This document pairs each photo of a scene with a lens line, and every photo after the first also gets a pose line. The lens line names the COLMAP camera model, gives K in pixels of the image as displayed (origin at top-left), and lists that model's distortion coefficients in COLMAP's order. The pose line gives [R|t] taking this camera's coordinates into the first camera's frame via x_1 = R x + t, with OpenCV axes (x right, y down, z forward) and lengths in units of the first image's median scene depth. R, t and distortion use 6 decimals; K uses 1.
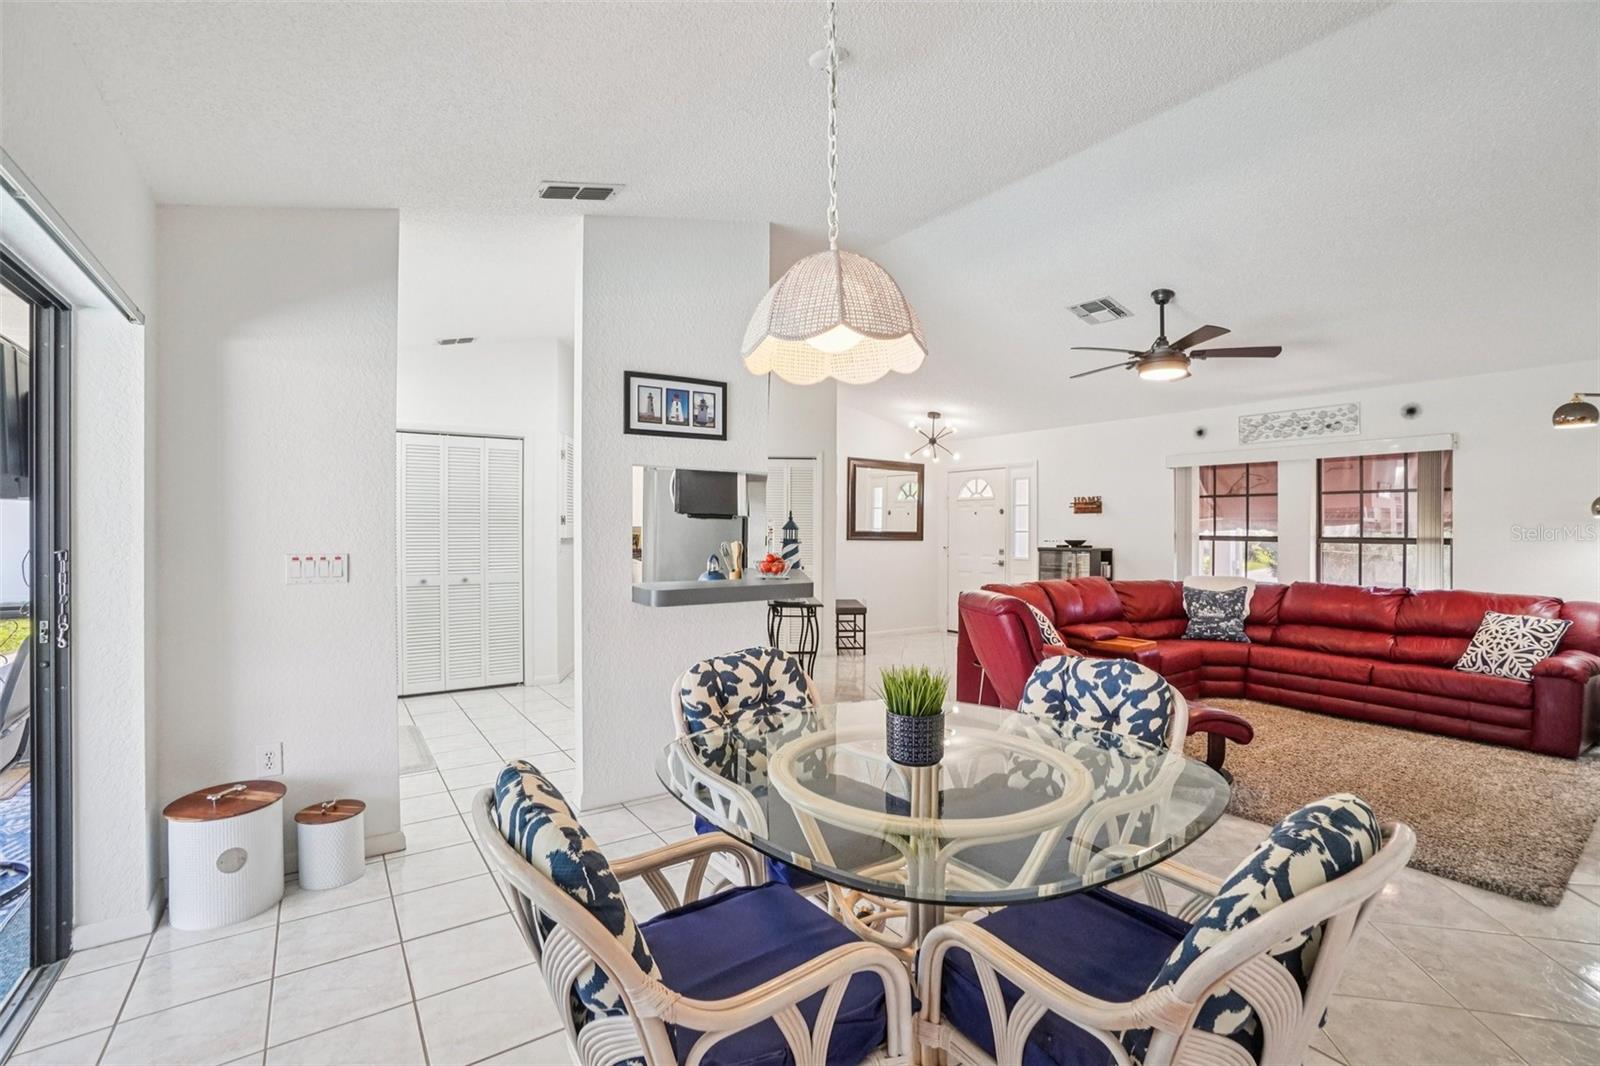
lens RADIAL K [[720.1, 0, 796.9], [0, 720.1, 530.8], [0, 0, 1]] dist [-0.063571, 0.025916]
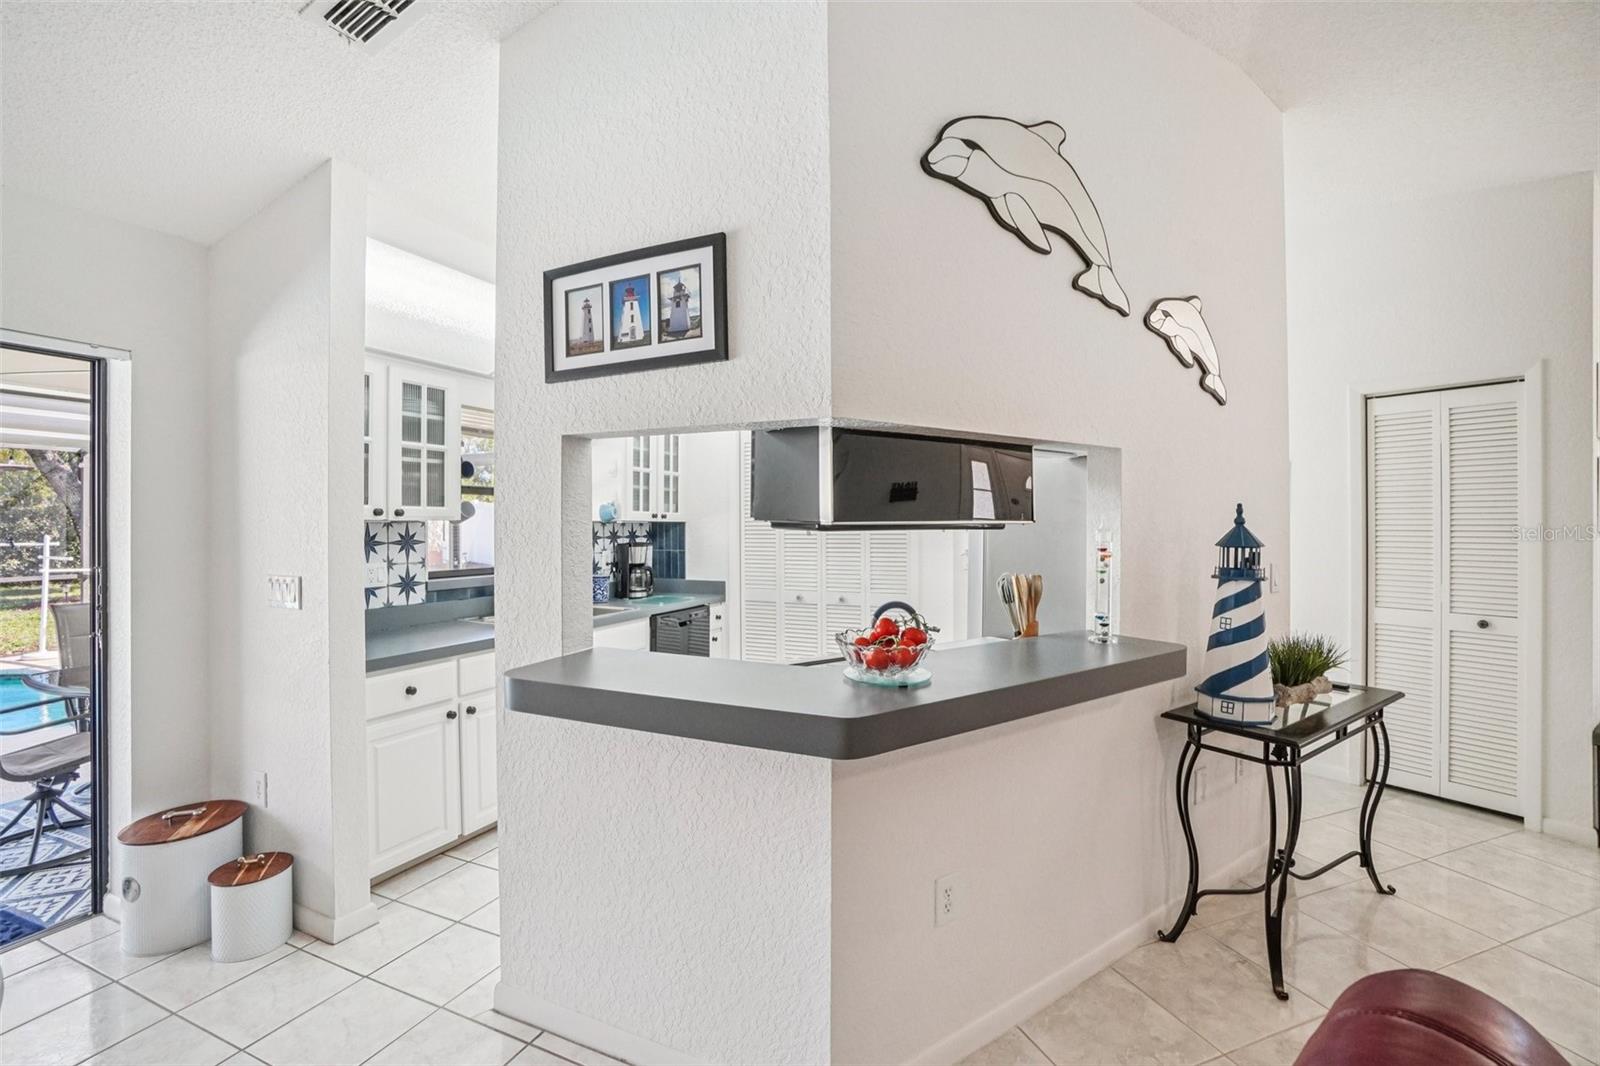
lens RADIAL K [[705.0, 0, 800.3], [0, 705.0, 522.0], [0, 0, 1]] dist [-0.063303, 0.023156]
pose [[0.517415, -0.007730, -0.855699, 0.201802], [0.001259, 0.999965, -0.008273, -0.013273], [0.855733, 0.003204, 0.517407, 0.543295]]
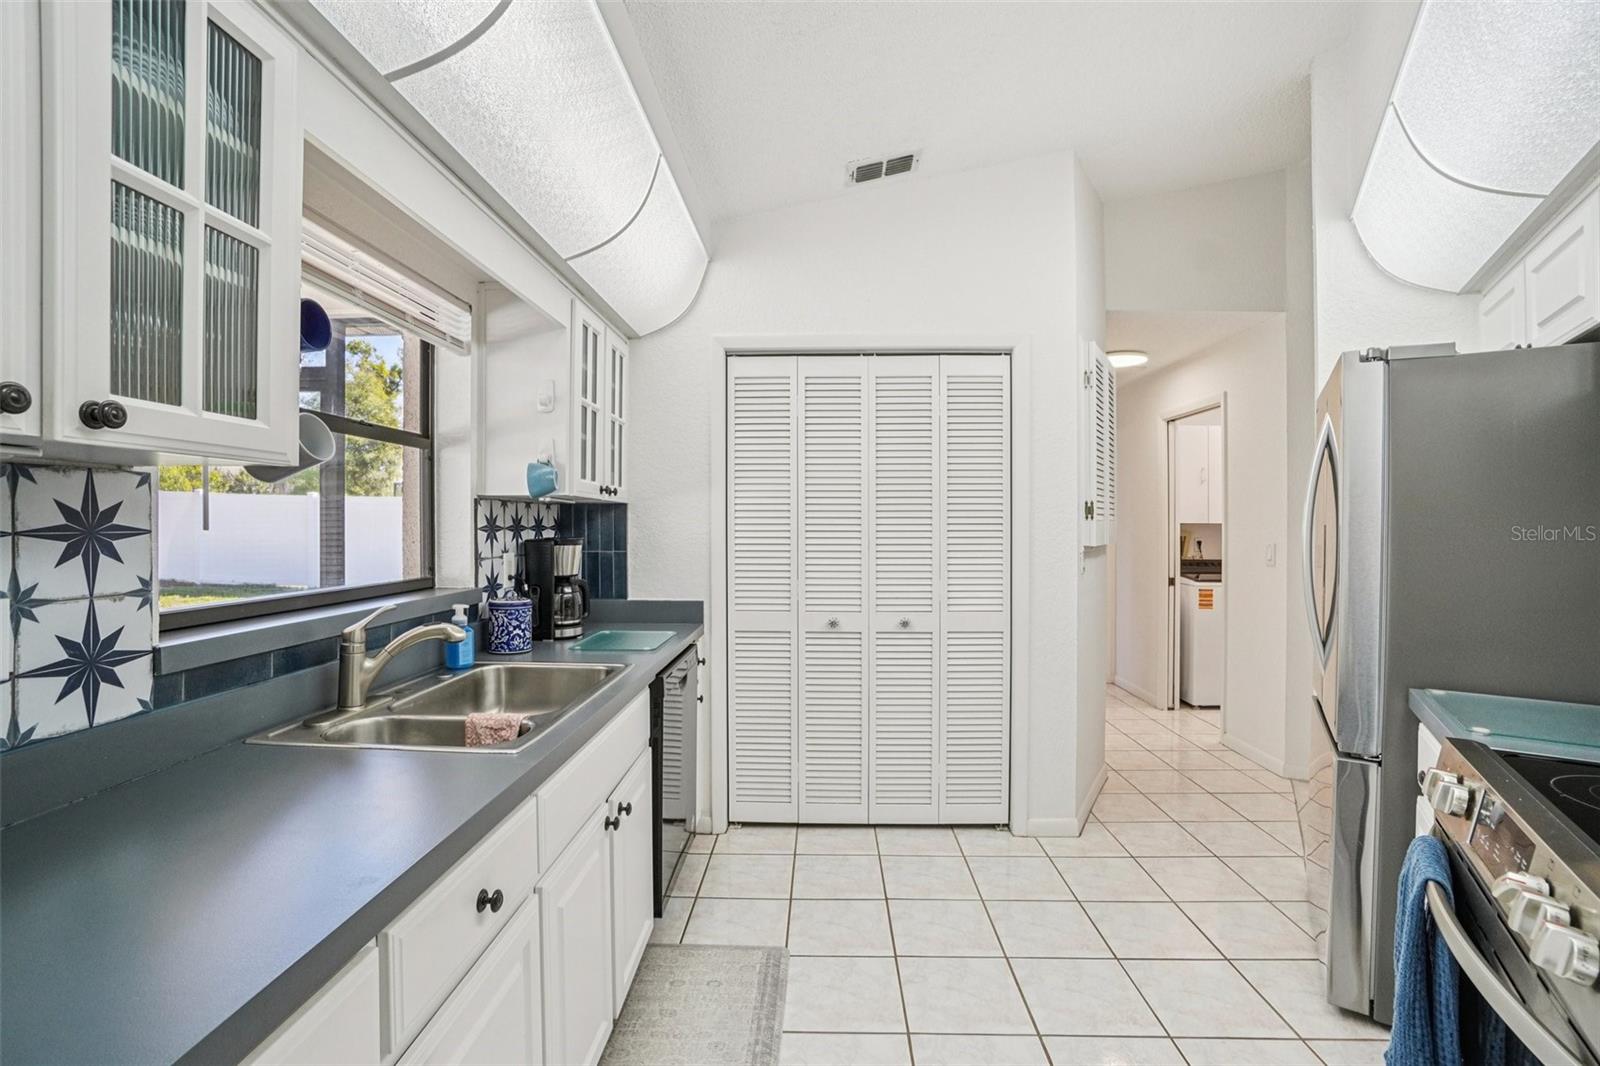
lens RADIAL K [[710.3, 0, 802.4], [0, 710.3, 526.2], [0, 0, 1]] dist [-0.062862, 0.022698]
pose [[0.803123, -0.000635, -0.595813, -0.212366], [-0.001184, 0.999996, -0.002661, -0.002481], [0.595812, 0.002842, 0.803119, 0.528418]]
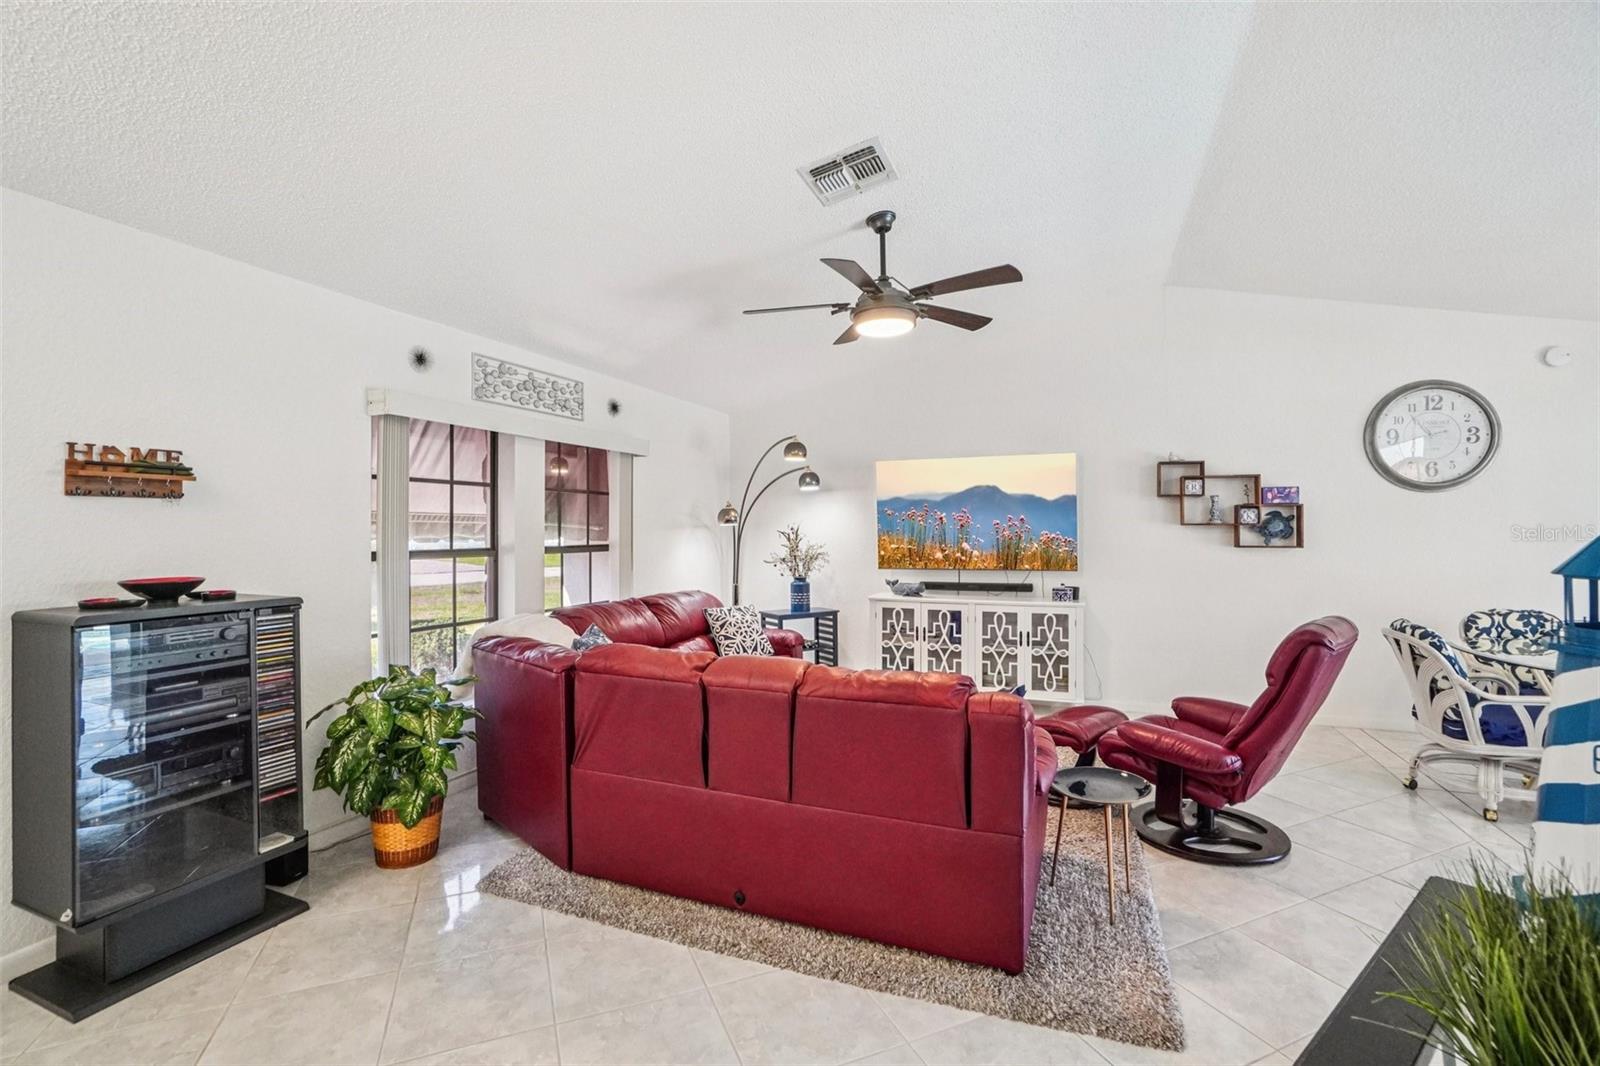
lens RADIAL K [[710.3, 0, 802.4], [0, 710.3, 526.2], [0, 0, 1]] dist [-0.062862, 0.022698]
pose [[-0.541032, 0.000545, 0.841002, -0.039381], [0.002525, 0.999996, 0.000977, -0.013287], [-0.840998, 0.002652, -0.541031, 1.216704]]
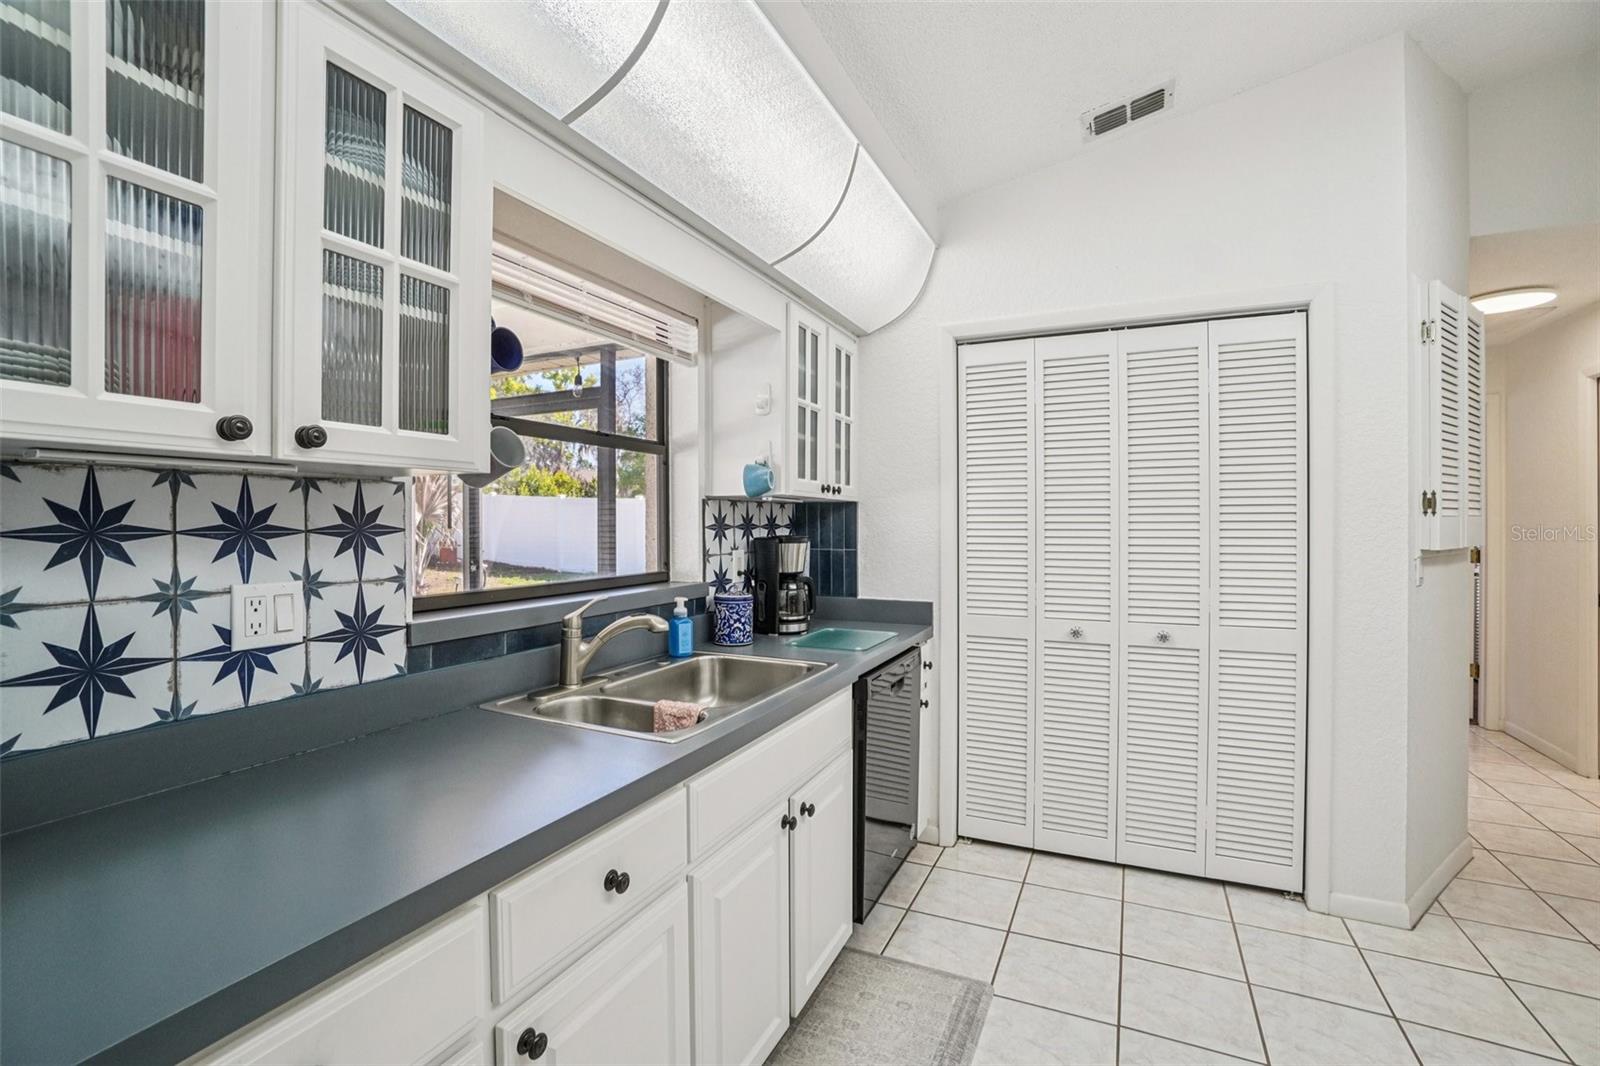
lens RADIAL K [[710.3, 0, 802.4], [0, 710.3, 526.2], [0, 0, 1]] dist [-0.062862, 0.022698]
pose [[0.501102, 0.000769, -0.865388, -0.194013], [-0.000732, 1.000000, 0.000465, -0.002720], [0.865388, 0.000401, 0.501103, 0.574659]]
